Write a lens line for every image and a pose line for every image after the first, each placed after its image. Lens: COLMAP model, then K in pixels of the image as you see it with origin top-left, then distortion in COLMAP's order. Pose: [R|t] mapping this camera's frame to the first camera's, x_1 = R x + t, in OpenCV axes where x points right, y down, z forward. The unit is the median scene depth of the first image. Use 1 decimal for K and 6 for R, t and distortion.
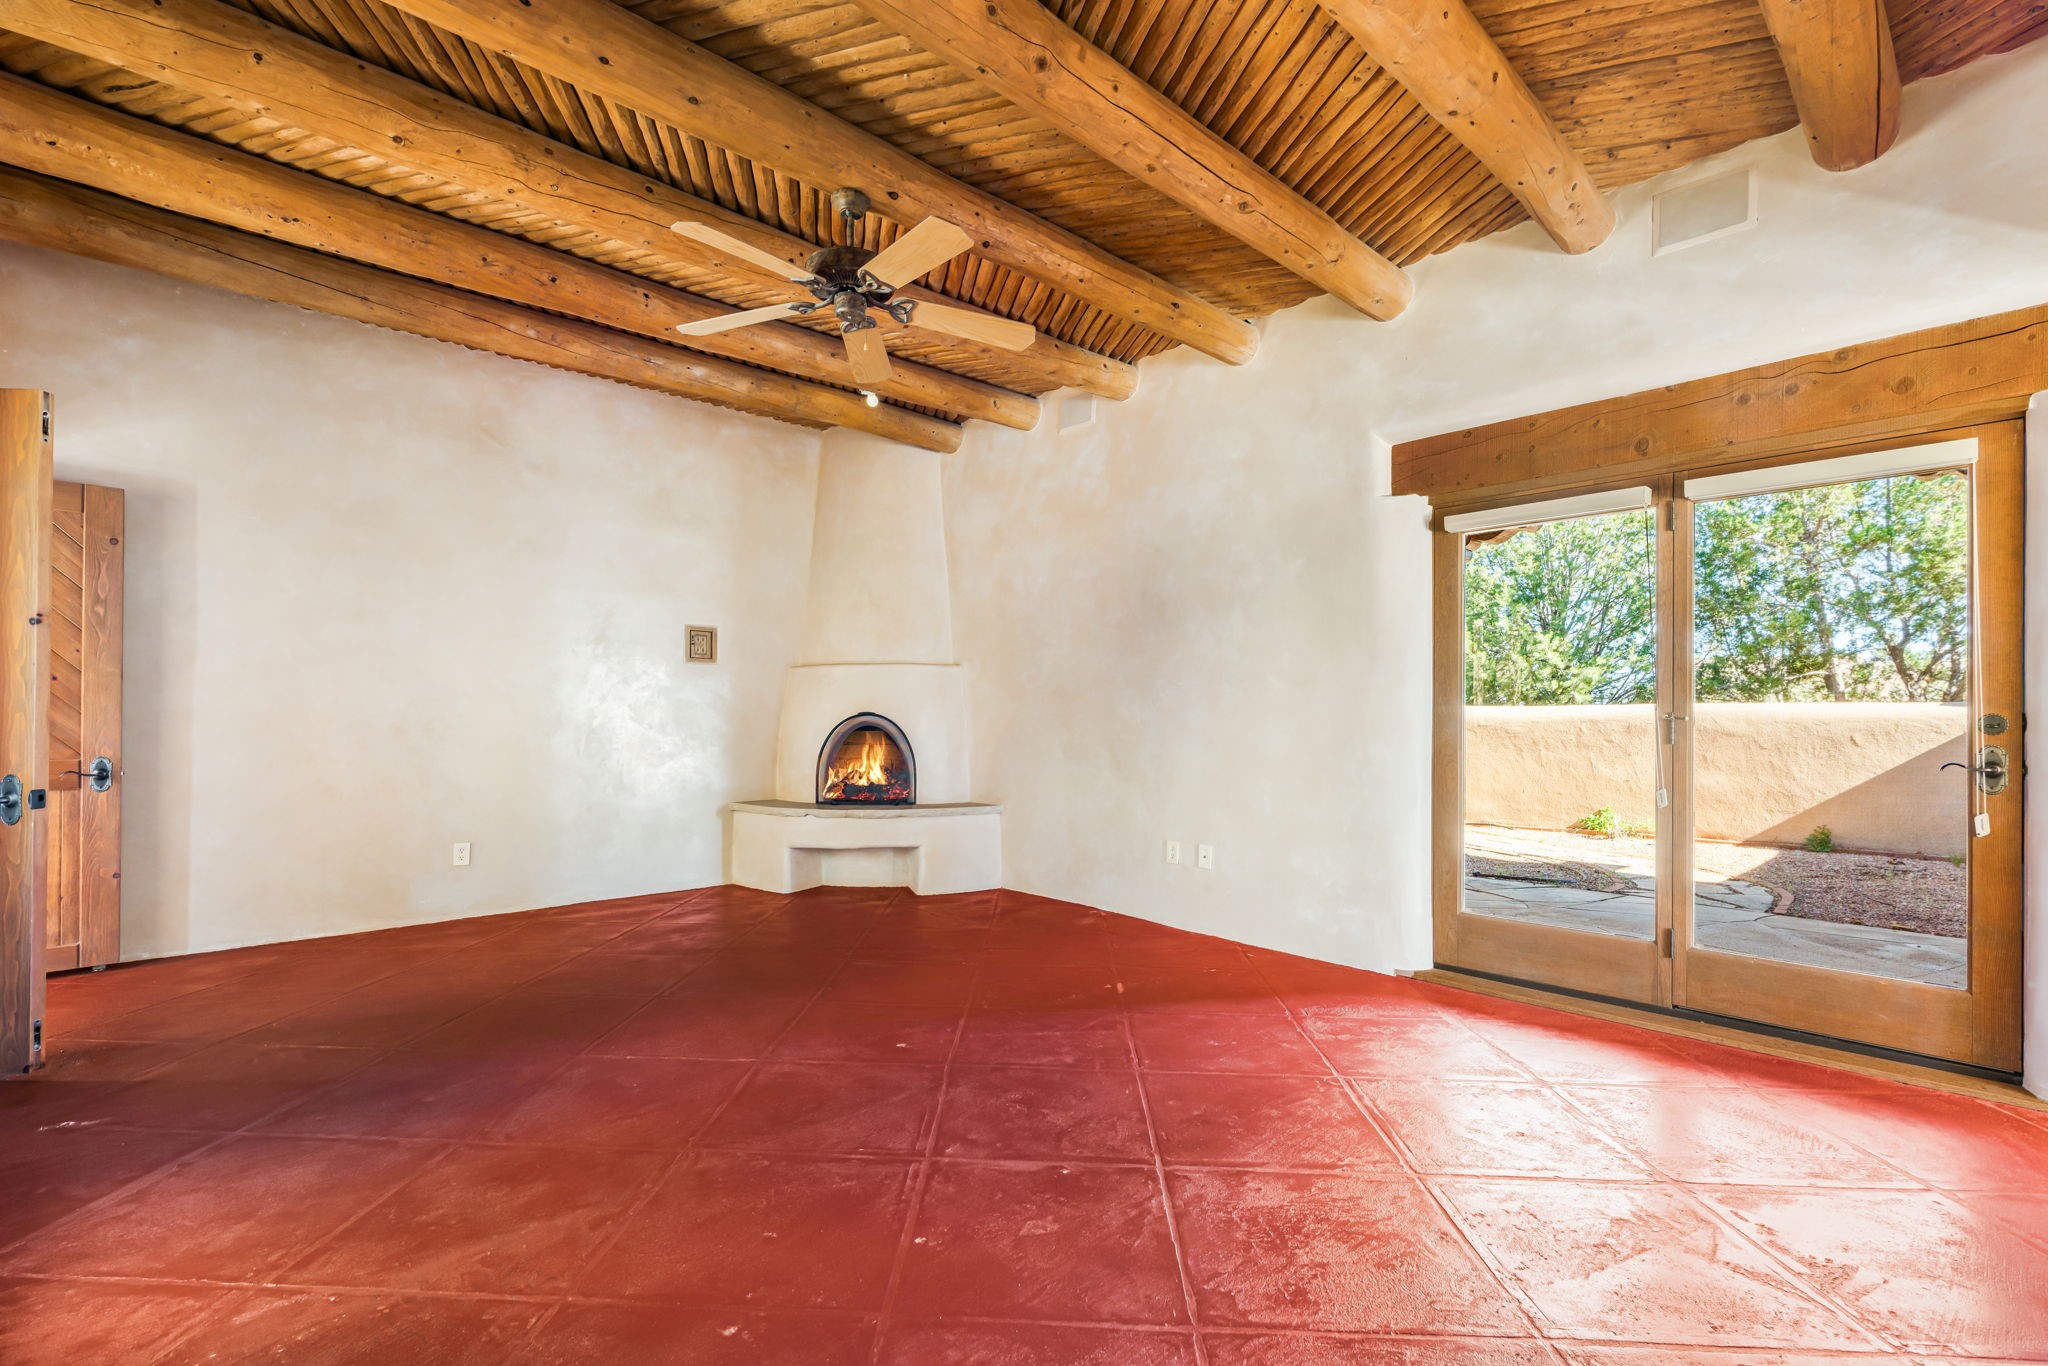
lens RADIAL K [[928.6, 0, 1021.0], [0, 928.6, 705.9], [0, 0, 1]] dist [-0.002879, 0.000153]
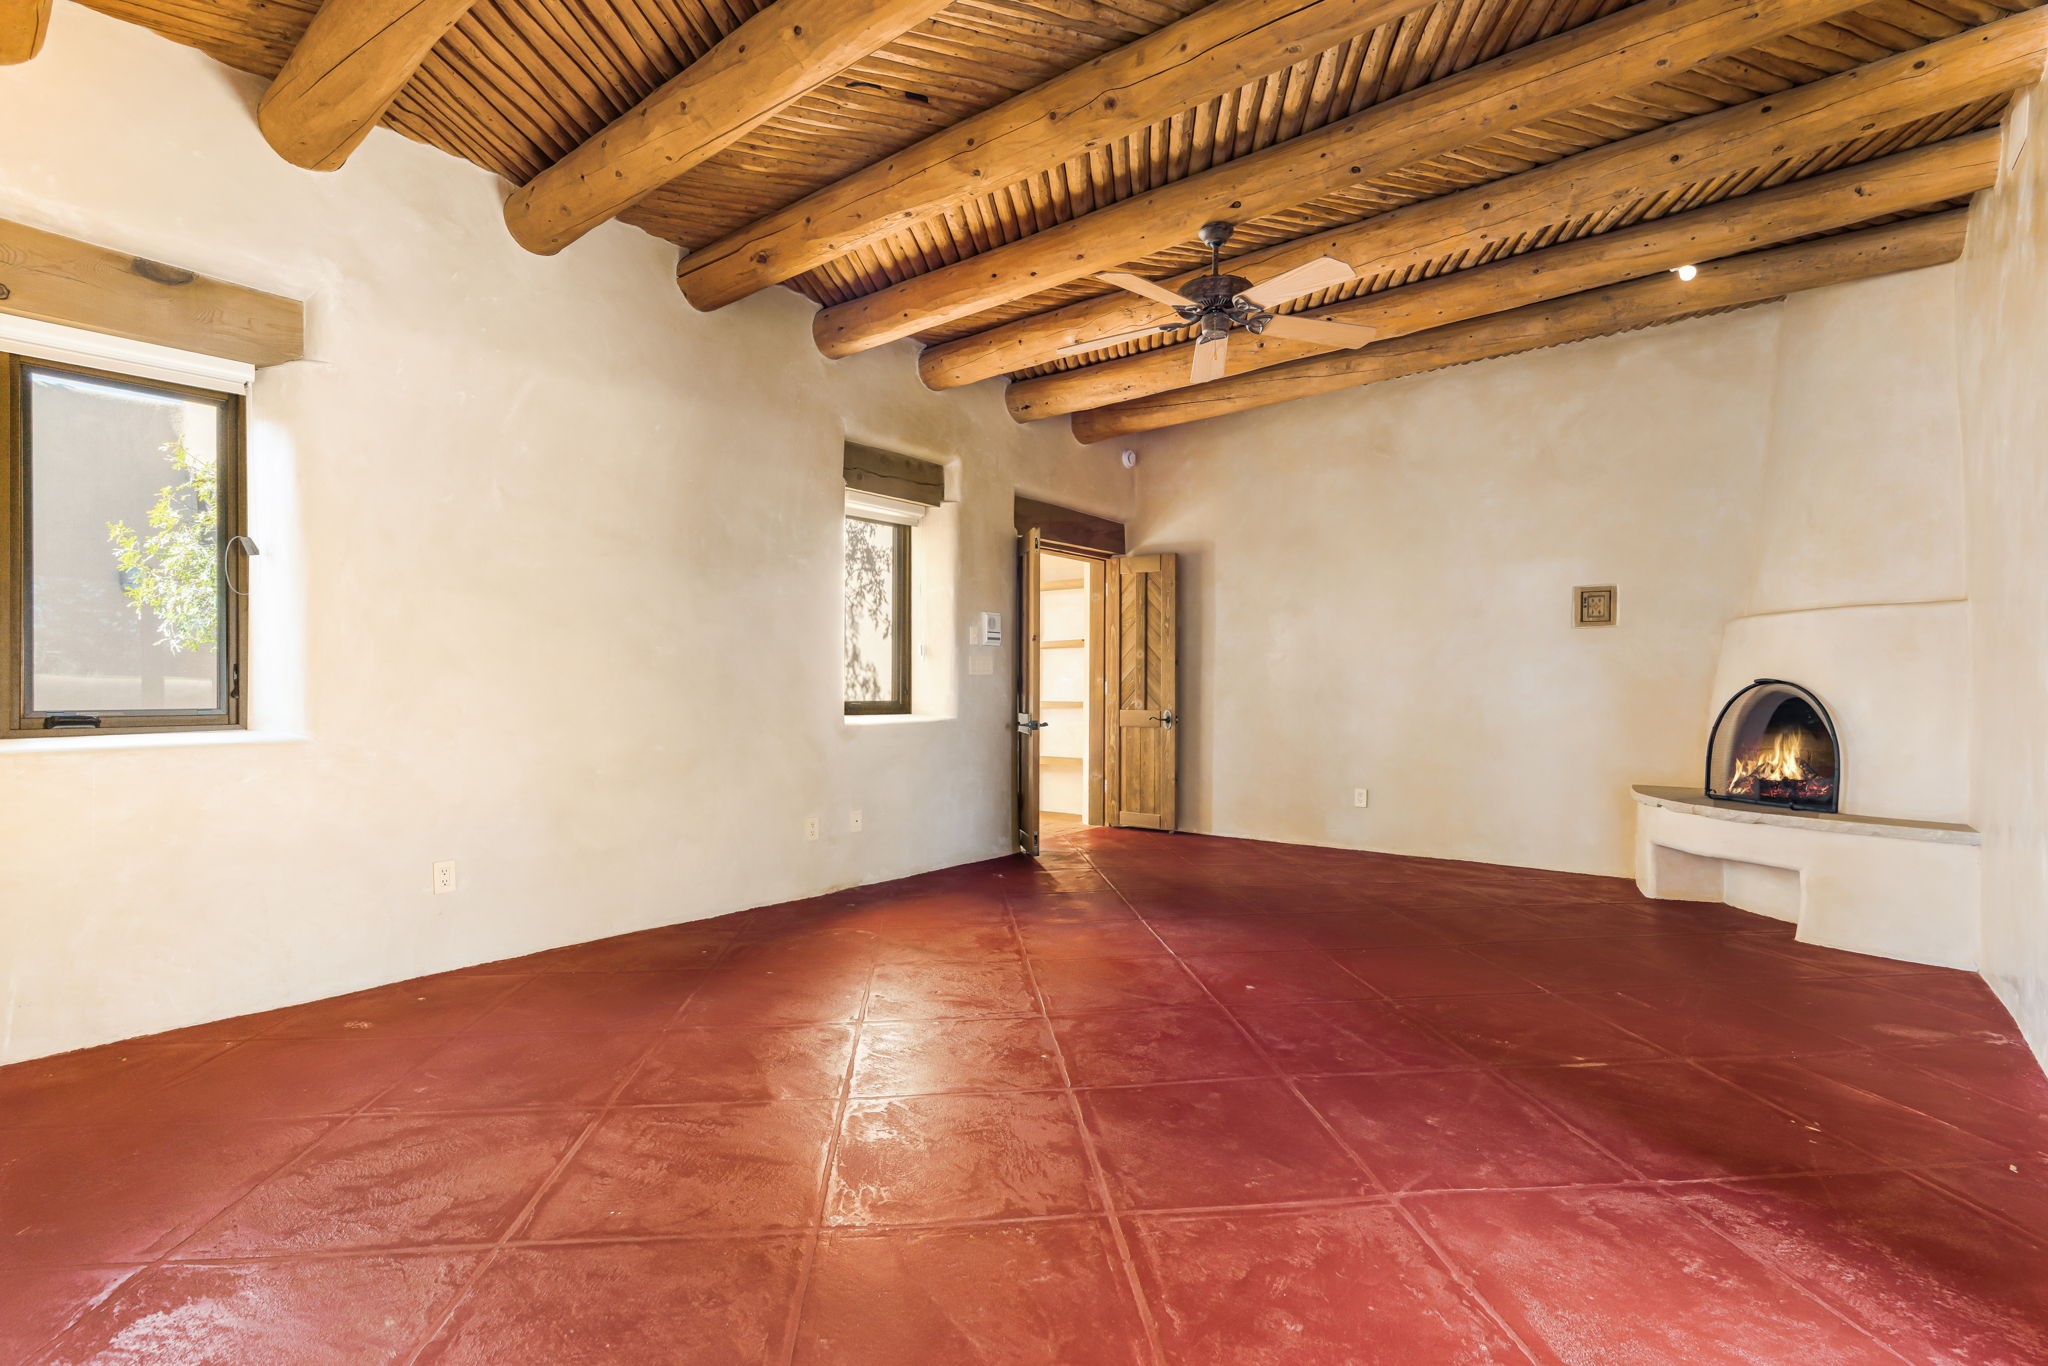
lens RADIAL K [[967.8, 0, 1024.0], [0, 967.8, 683.0], [0, 0, 1]] dist [-0.001822, -0.000184]
pose [[0.143054, -0.007411, -0.989687, 0.537449], [0.008800, 0.999942, -0.006216, 0.010013], [0.989676, -0.007820, 0.143111, 0.330959]]
